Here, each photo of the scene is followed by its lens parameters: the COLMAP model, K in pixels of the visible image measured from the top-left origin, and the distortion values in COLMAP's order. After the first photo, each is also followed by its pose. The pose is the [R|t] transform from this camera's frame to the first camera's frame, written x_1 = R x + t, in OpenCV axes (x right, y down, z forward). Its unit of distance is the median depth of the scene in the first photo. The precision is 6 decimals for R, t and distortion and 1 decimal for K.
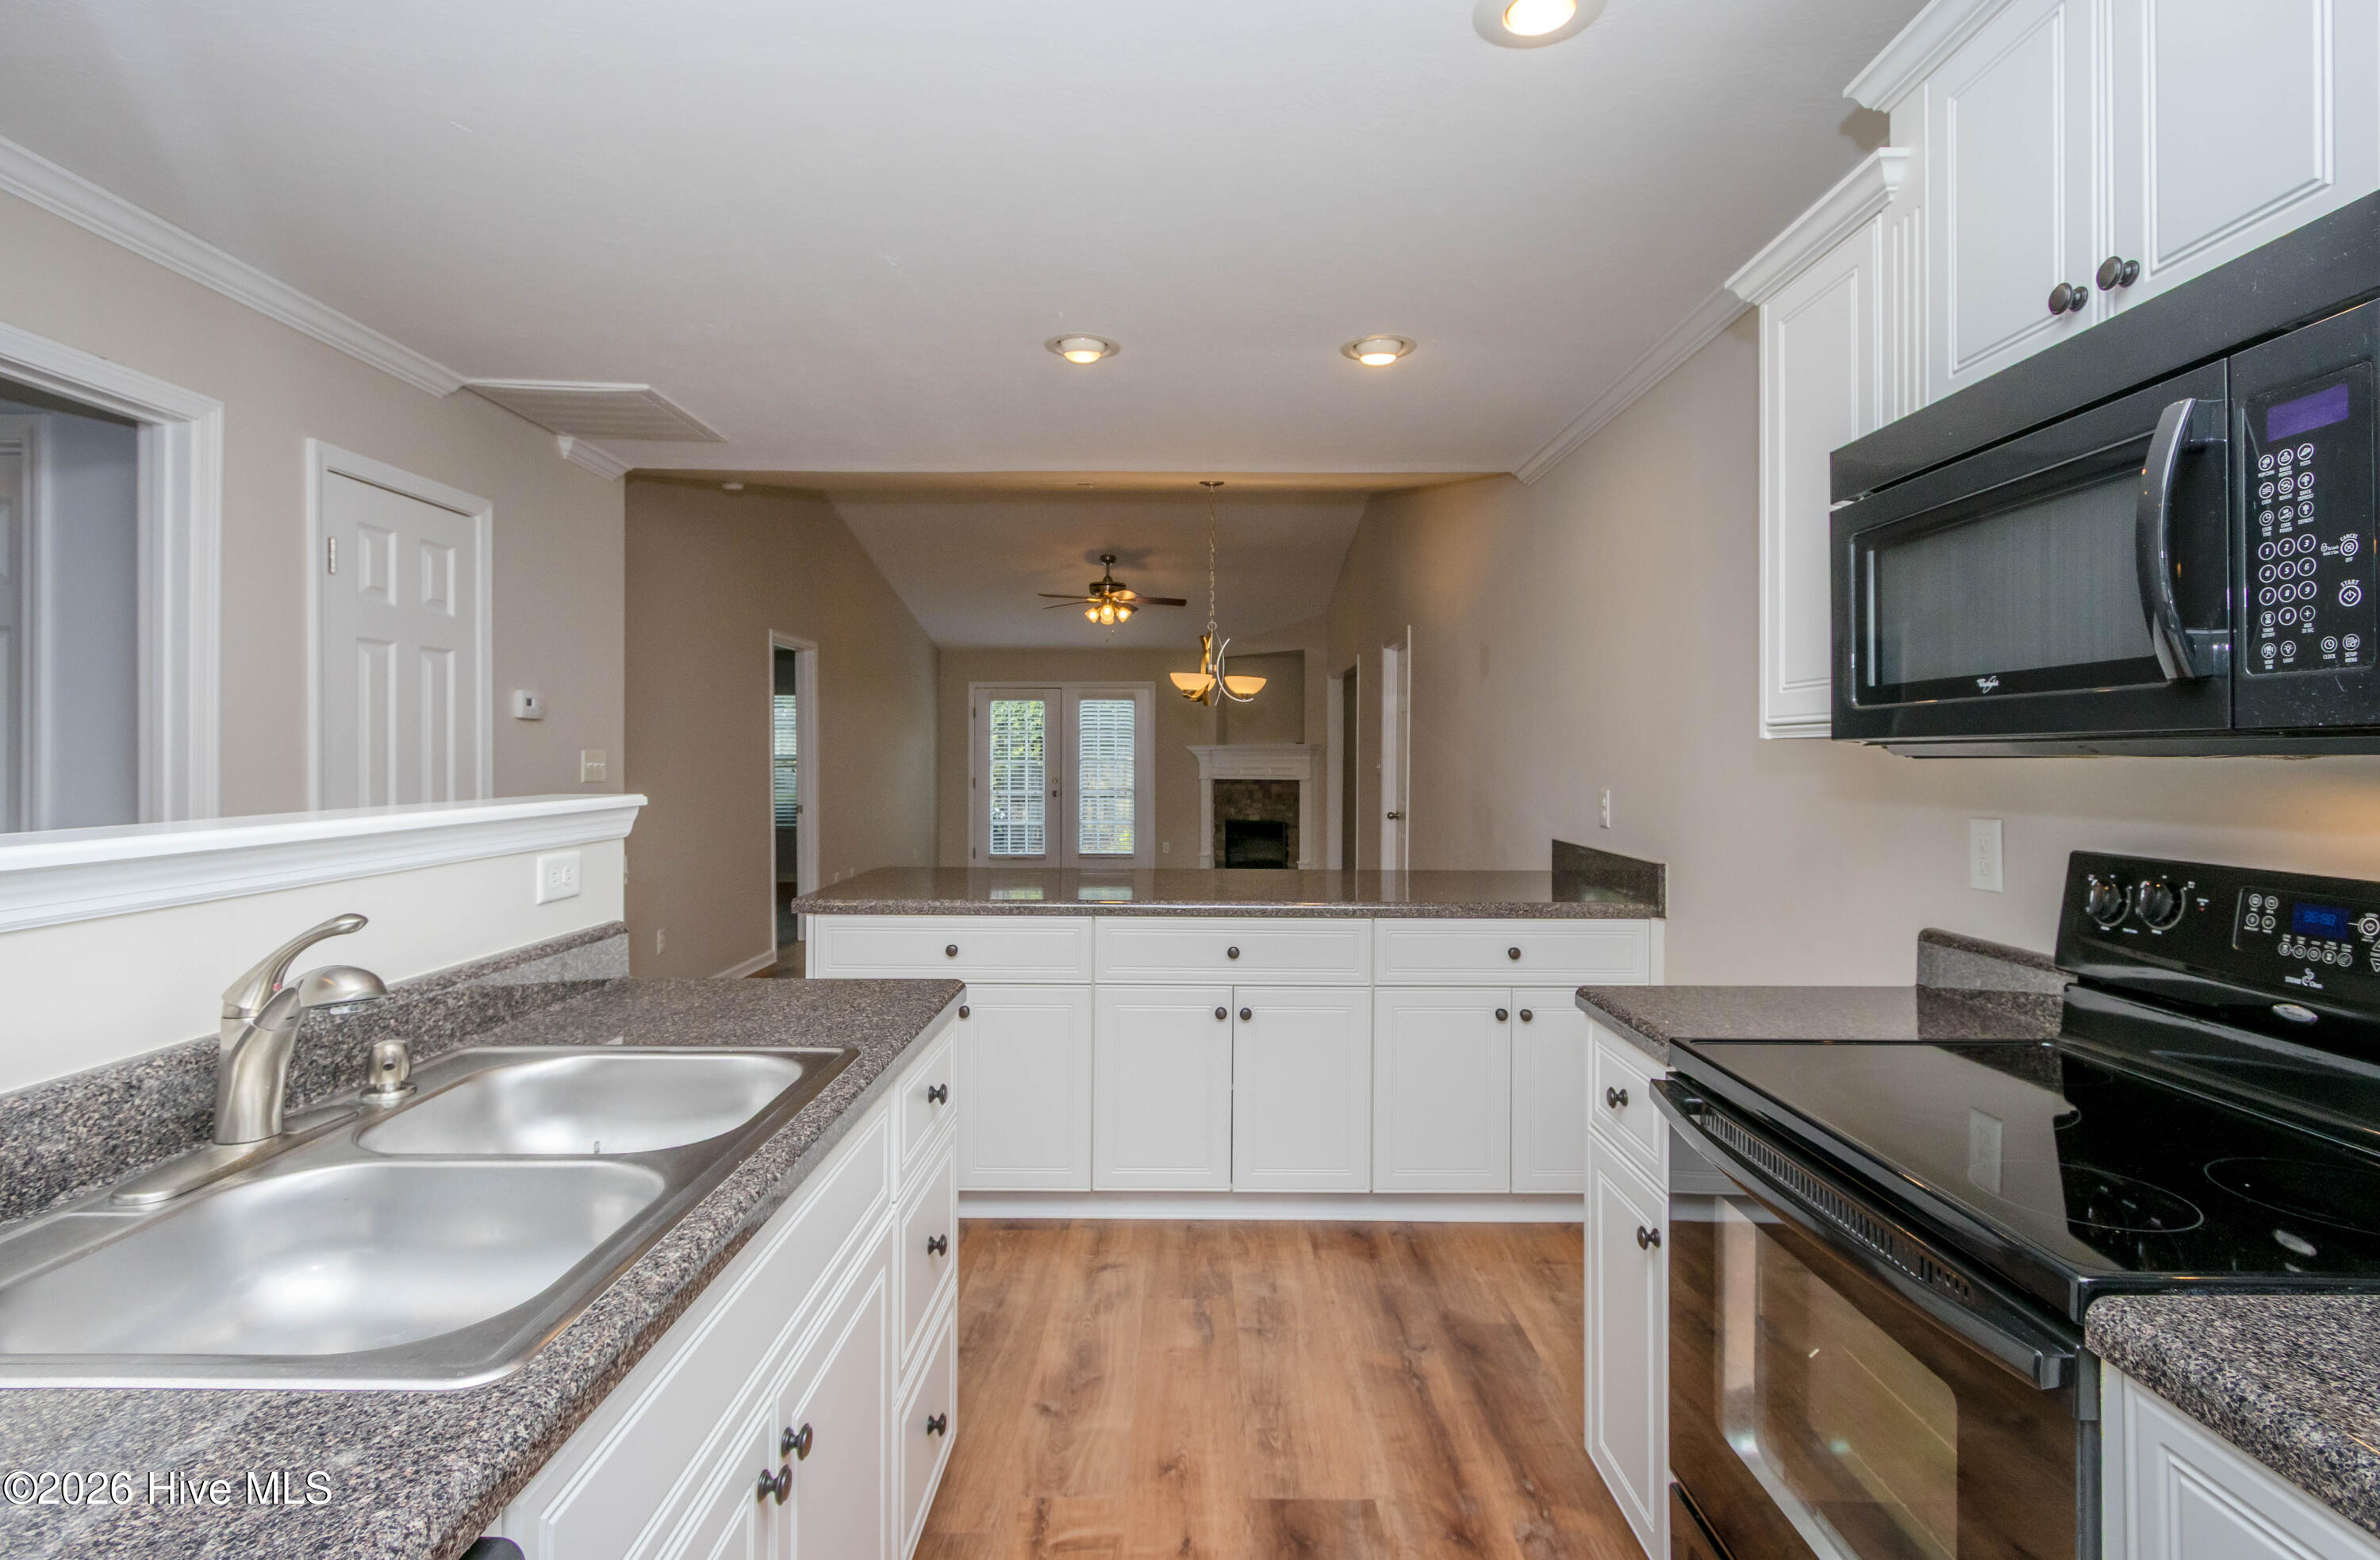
lens RADIAL K [[1138.6, 0, 1206.5], [0, 1138.6, 757.1], [0, 0, 1]] dist [-0.000063, -0.000115]
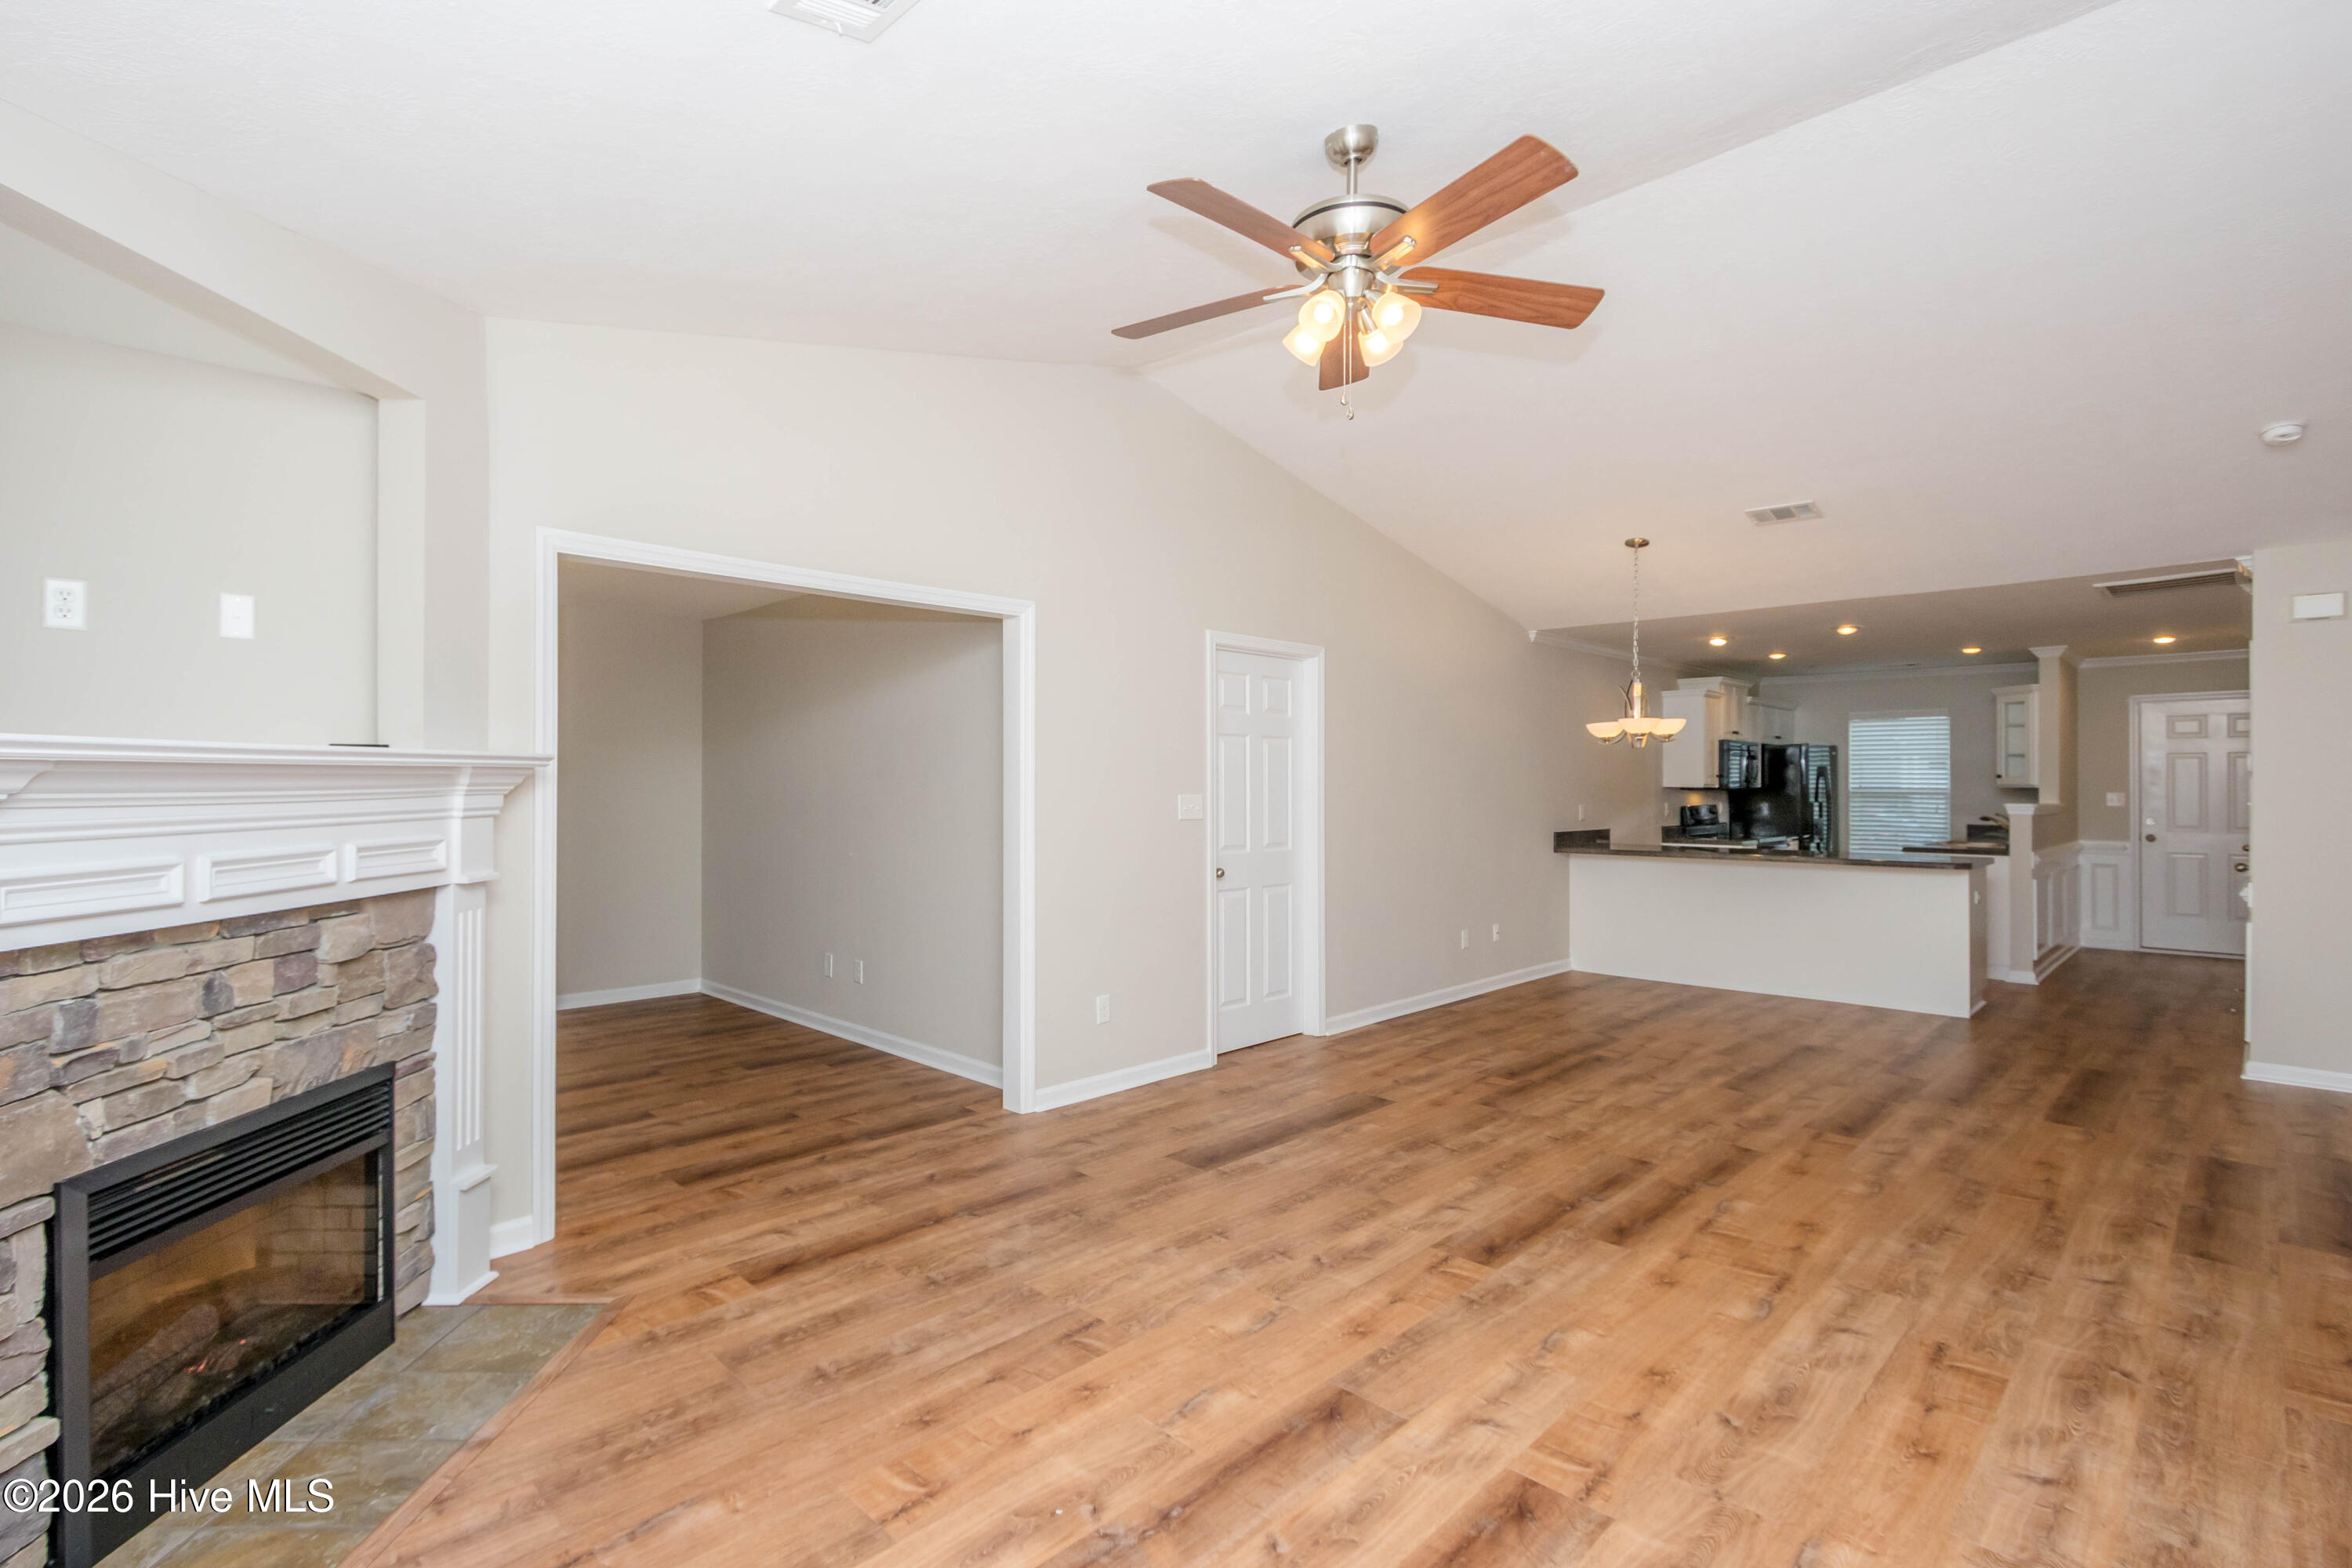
lens RADIAL K [[1095.3, 0, 1154.6], [0, 1095.3, 777.5], [0, 0, 1]] dist [0.002655, 0.000298]
pose [[-0.694314, 0.000481, 0.719672, -0.266839], [-0.004109, 0.999981, -0.004632, -0.005532], [-0.719660, -0.006173, -0.694299, 1.276509]]
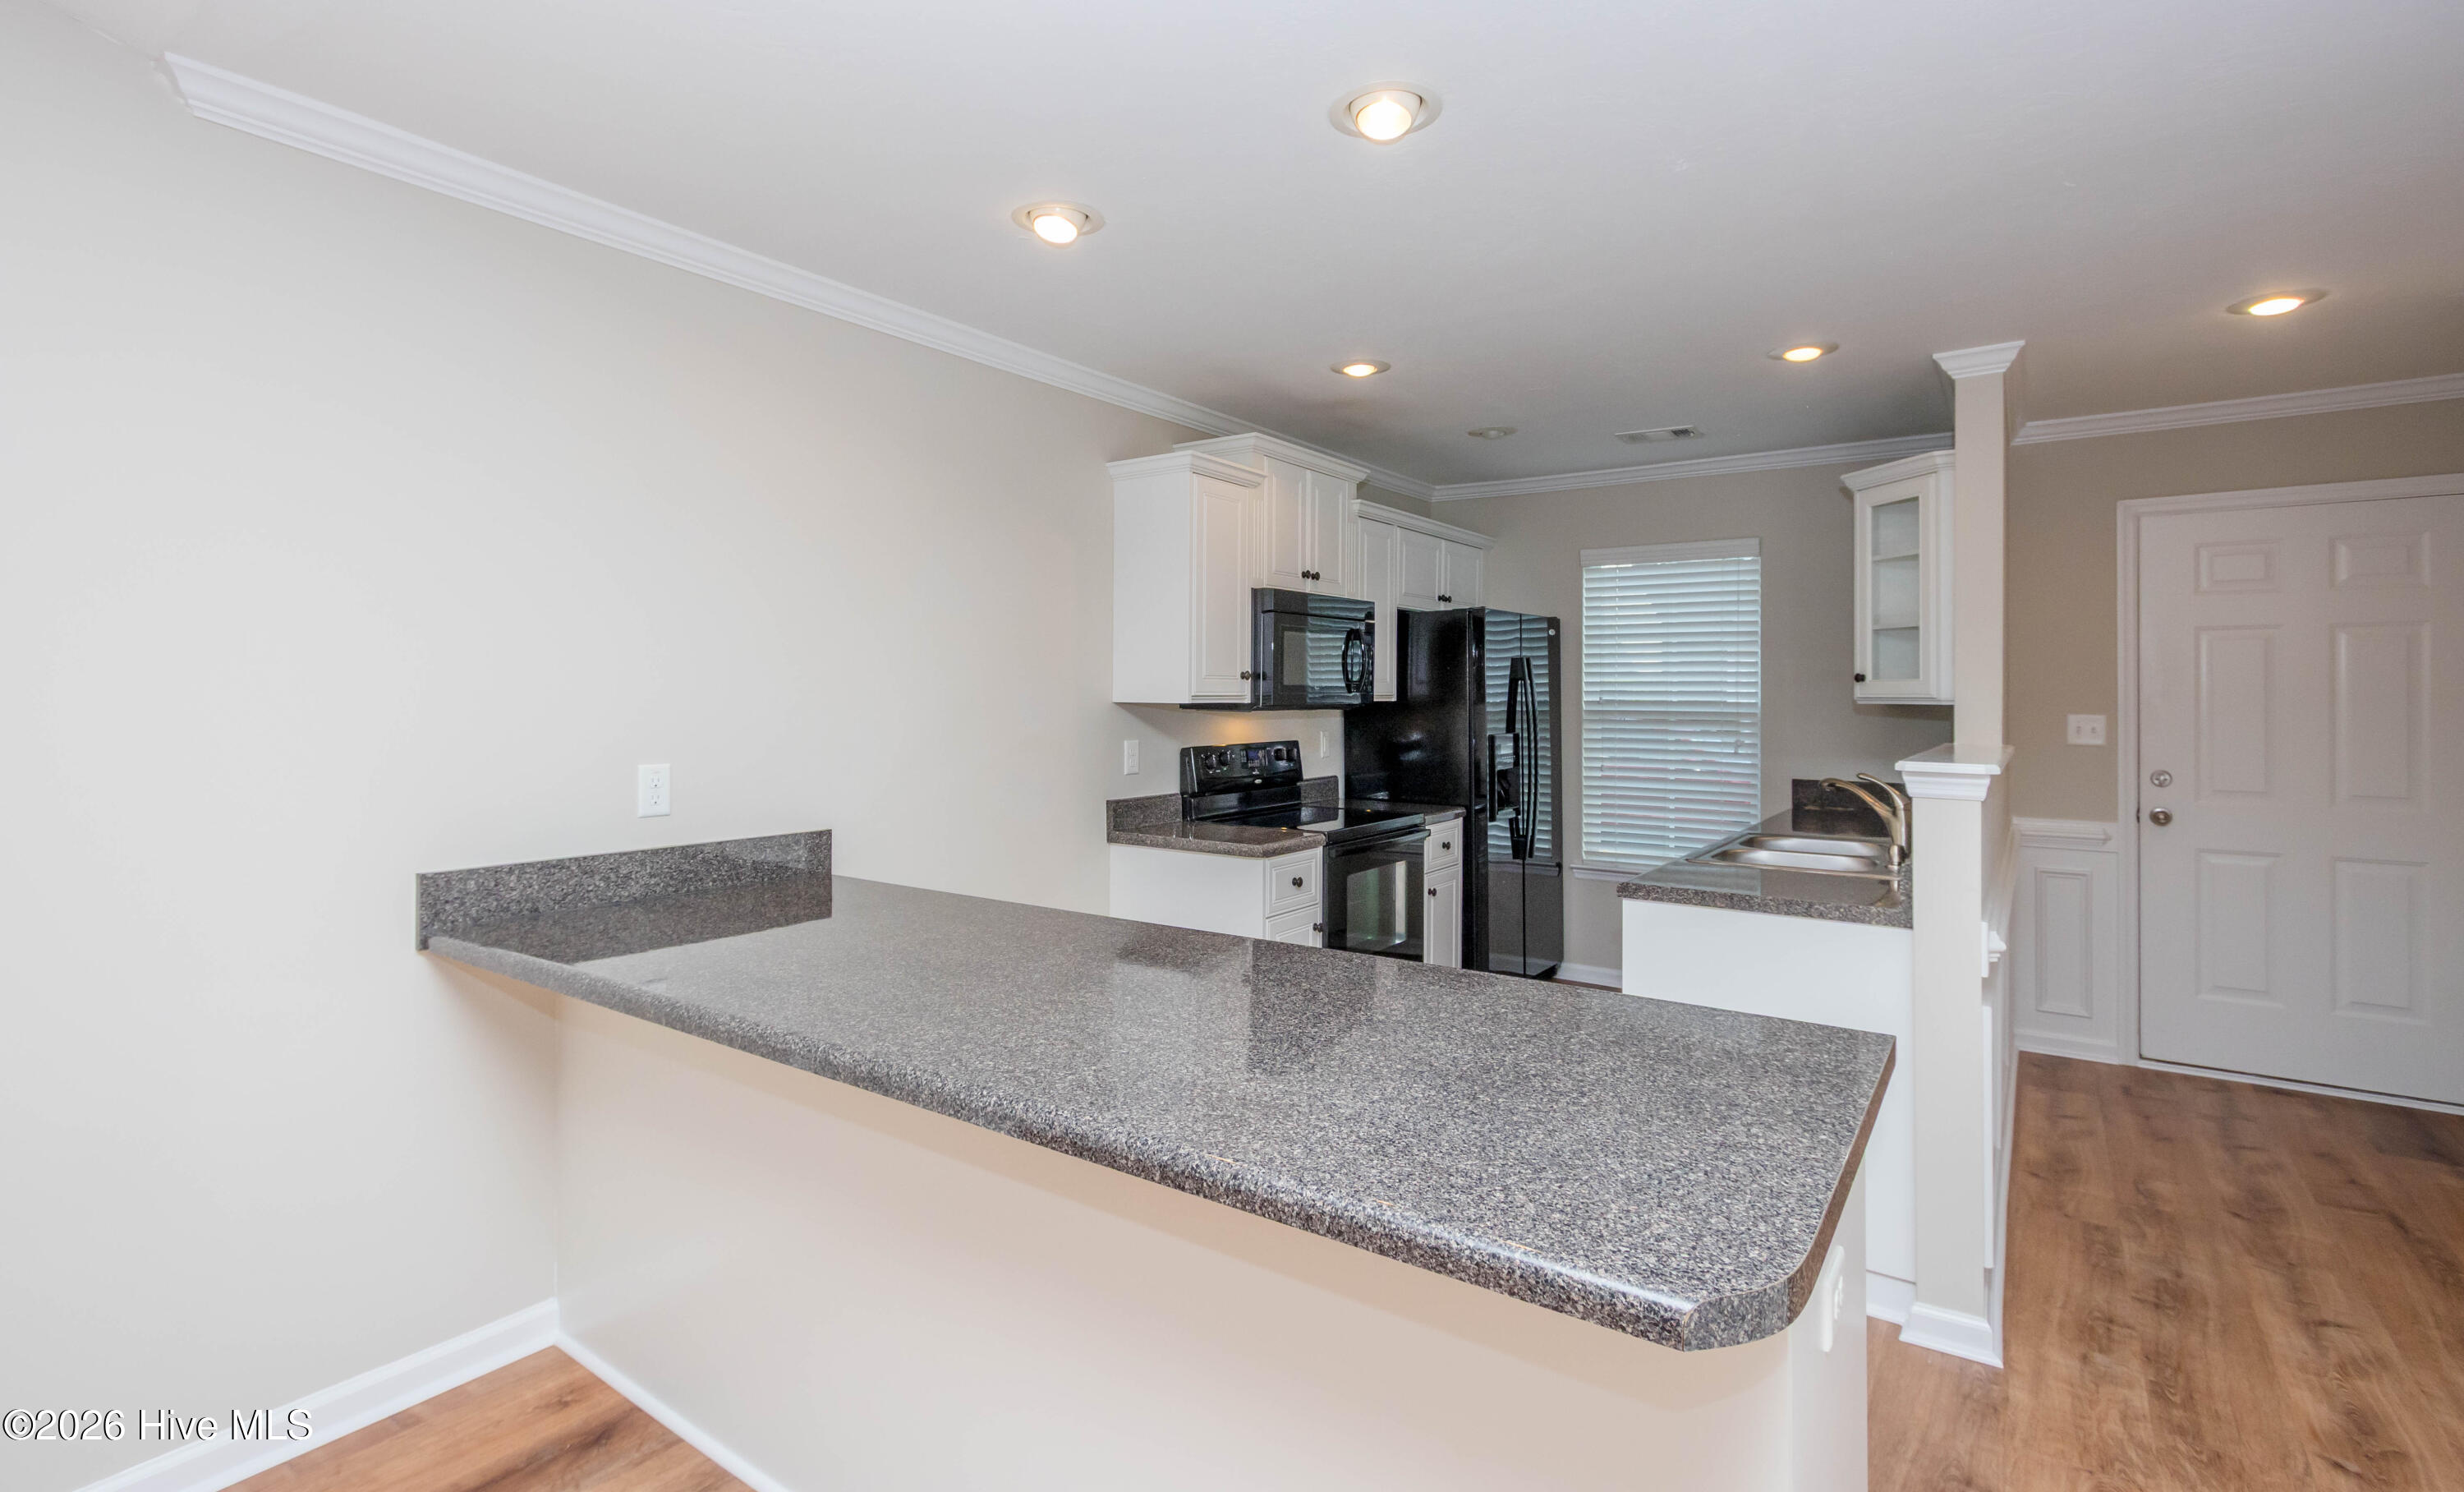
lens RADIAL K [[1131.5, 0, 1208.4], [0, 1131.5, 687.6], [0, 0, 1]] dist [-0.000532, 0.000160]
pose [[-0.800025, -0.003193, 0.599958, -0.143261], [-0.006163, 0.999977, -0.002896, -0.007746], [-0.599935, -0.006014, -0.800026, 0.539007]]
